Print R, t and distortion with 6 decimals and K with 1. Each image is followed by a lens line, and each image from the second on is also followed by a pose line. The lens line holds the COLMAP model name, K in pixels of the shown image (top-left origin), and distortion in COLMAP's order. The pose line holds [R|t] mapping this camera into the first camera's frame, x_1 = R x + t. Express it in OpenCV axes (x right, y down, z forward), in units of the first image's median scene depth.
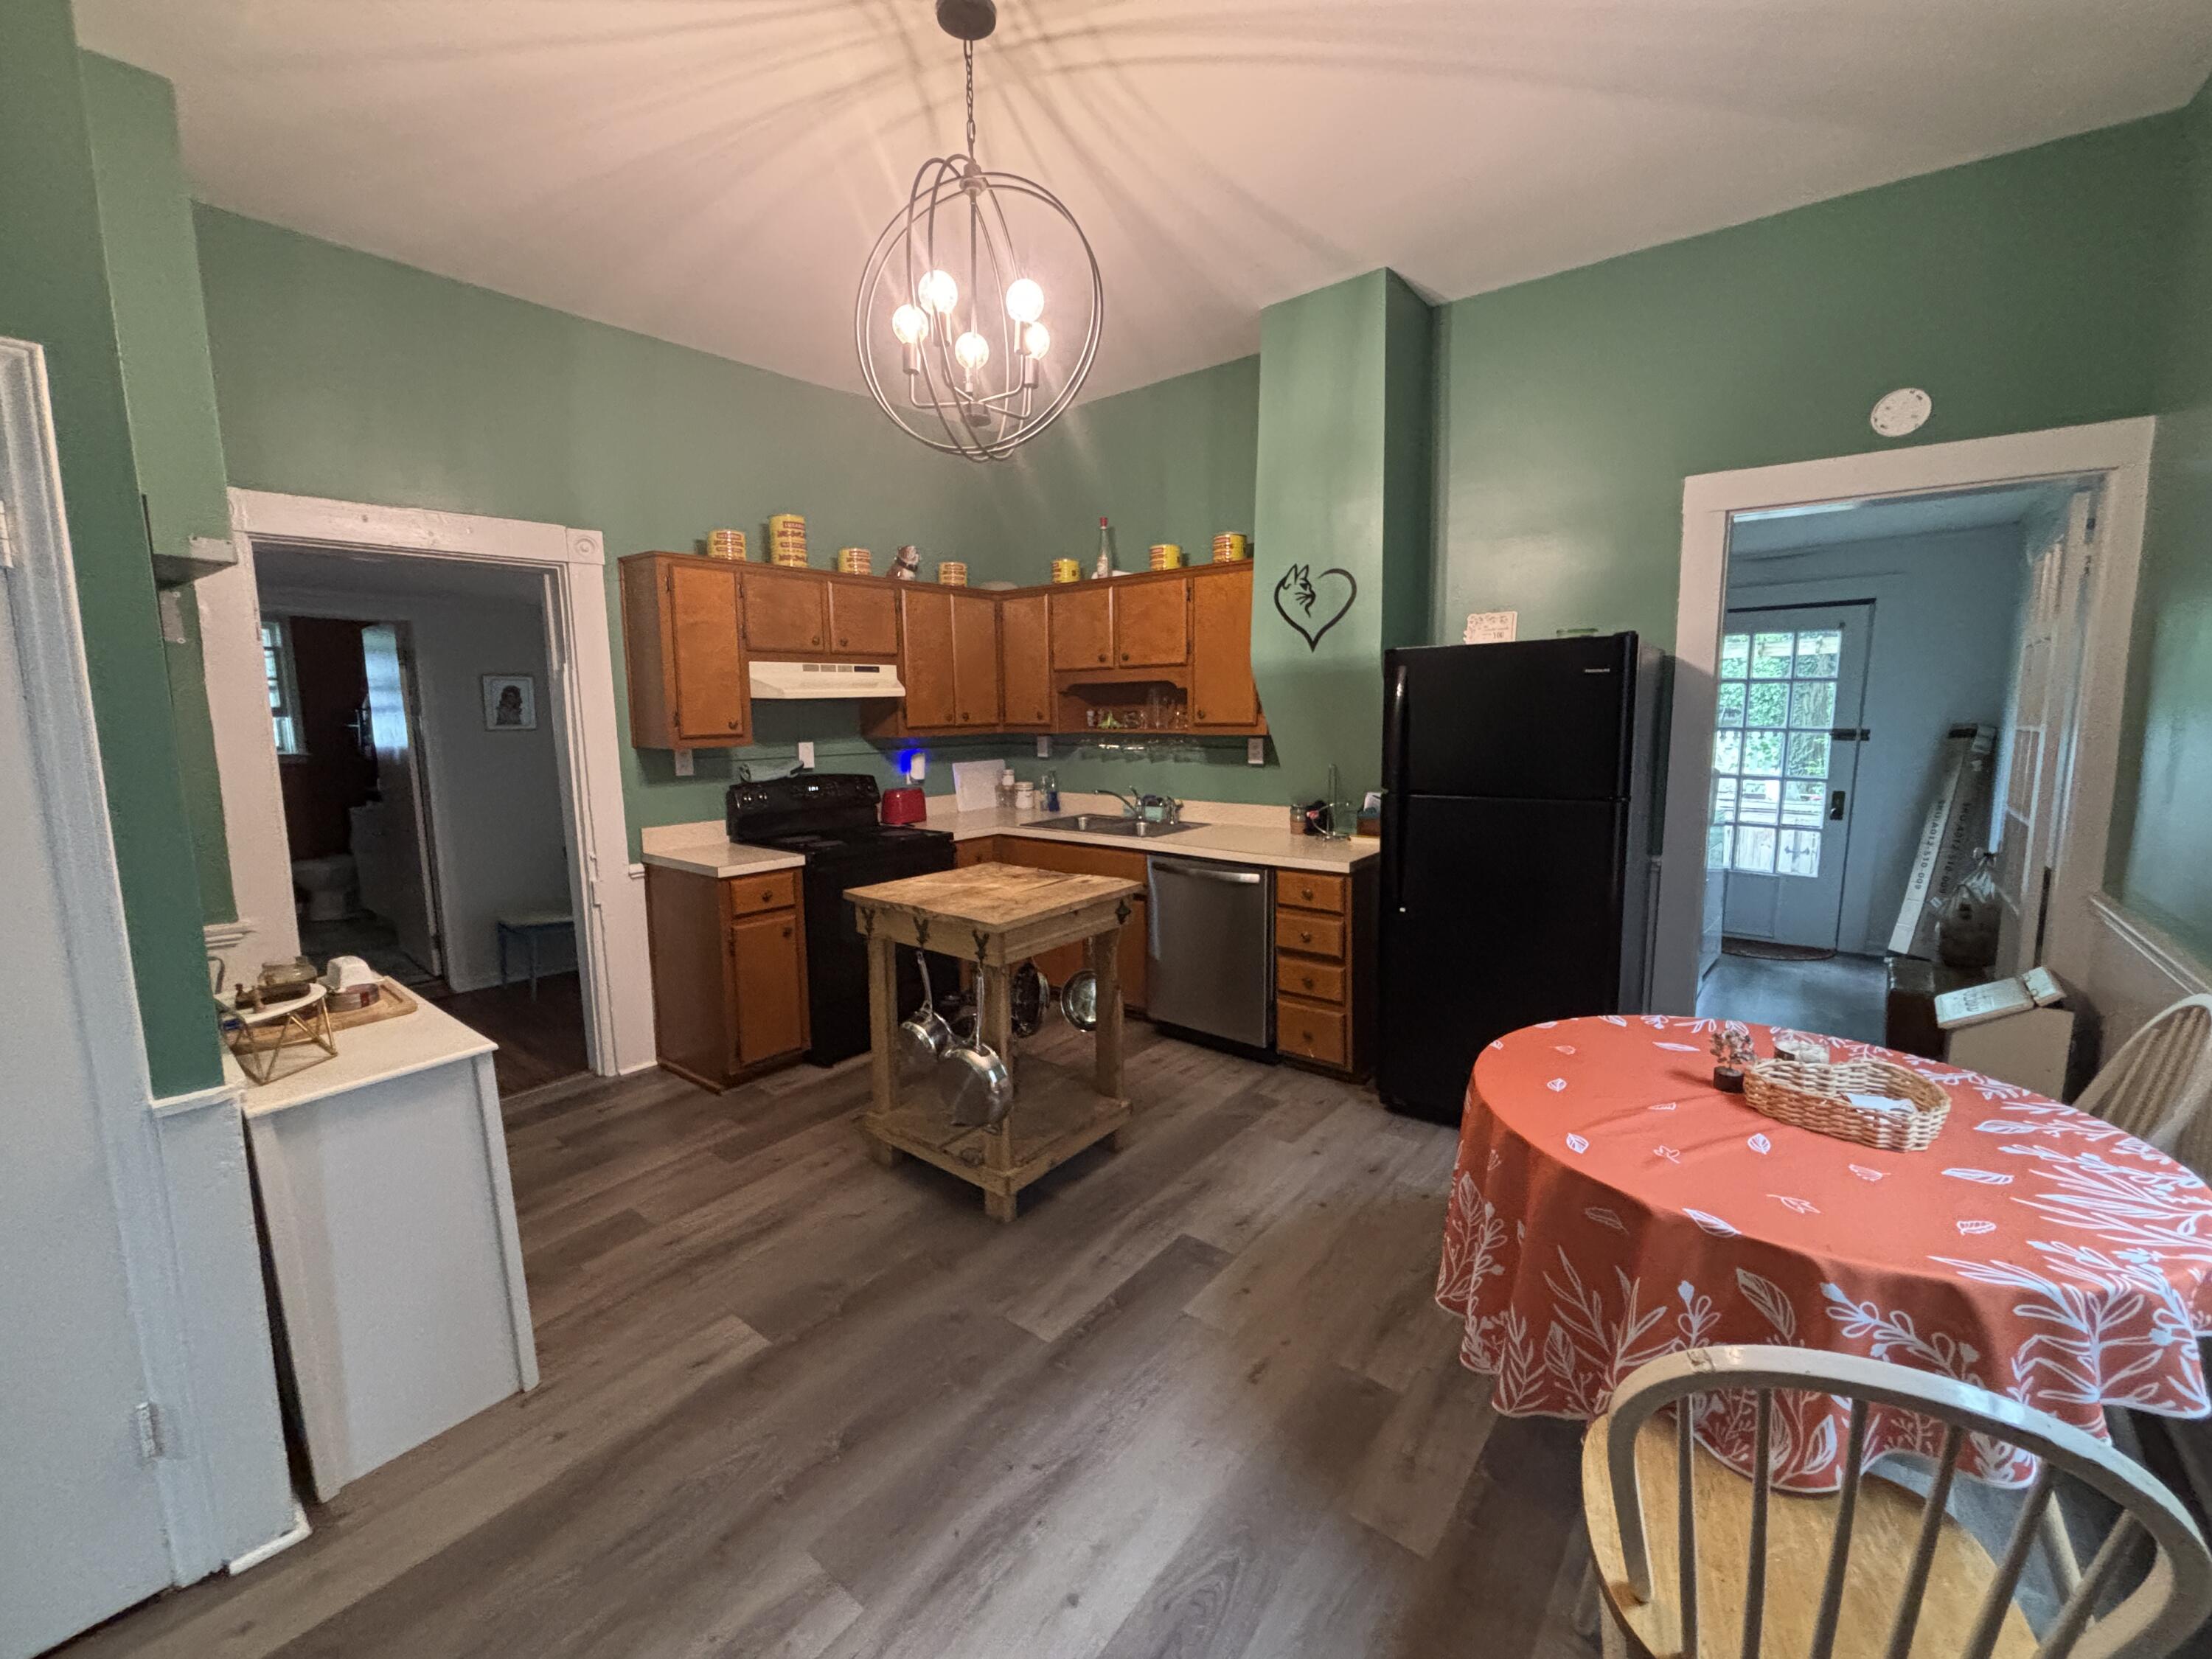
lens RADIAL K [[900.4, 0, 1097.1], [0, 900.4, 826.8], [0, 0, 1]] dist [0.001501, 0.000085]
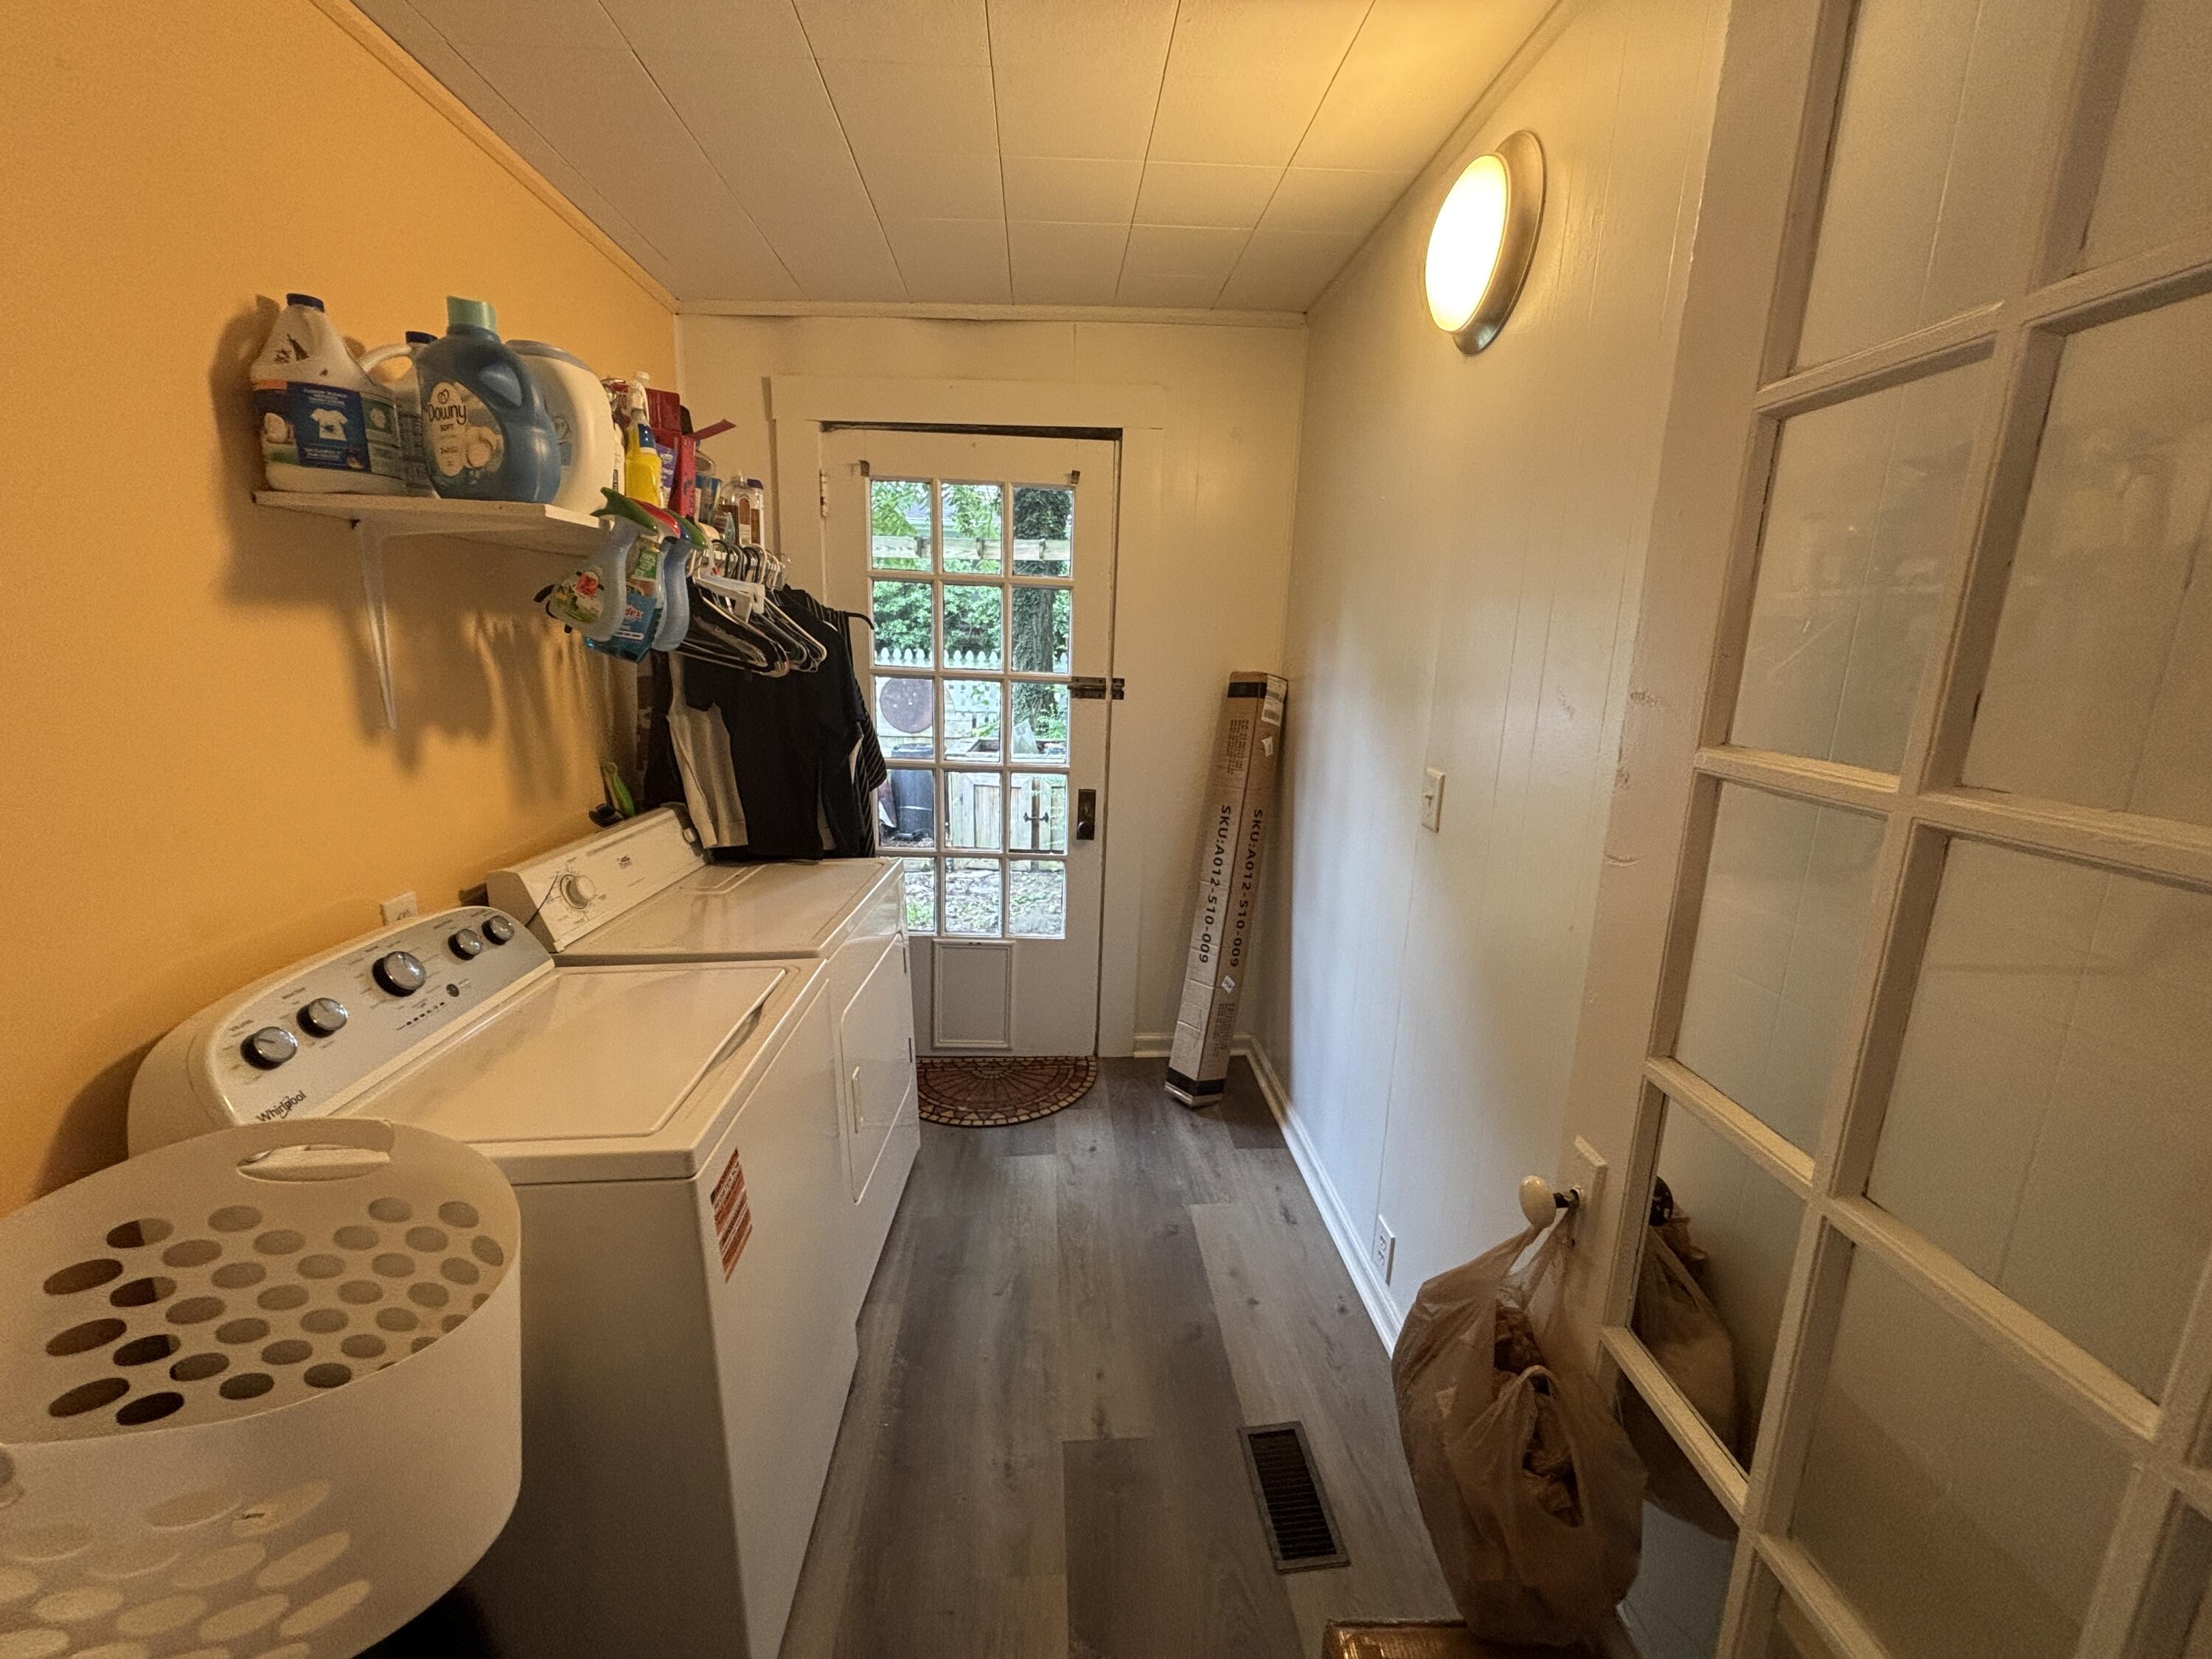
lens RADIAL K [[900.4, 0, 1110.4], [0, 900.4, 836.0], [0, 0, 1]] dist [0.001501, 0.000085]
pose [[0.733713, -0.108097, 0.670805, 0.474767], [0.048939, 0.993107, 0.106505, -0.072842], [-0.677694, -0.045316, 0.733946, 0.602641]]
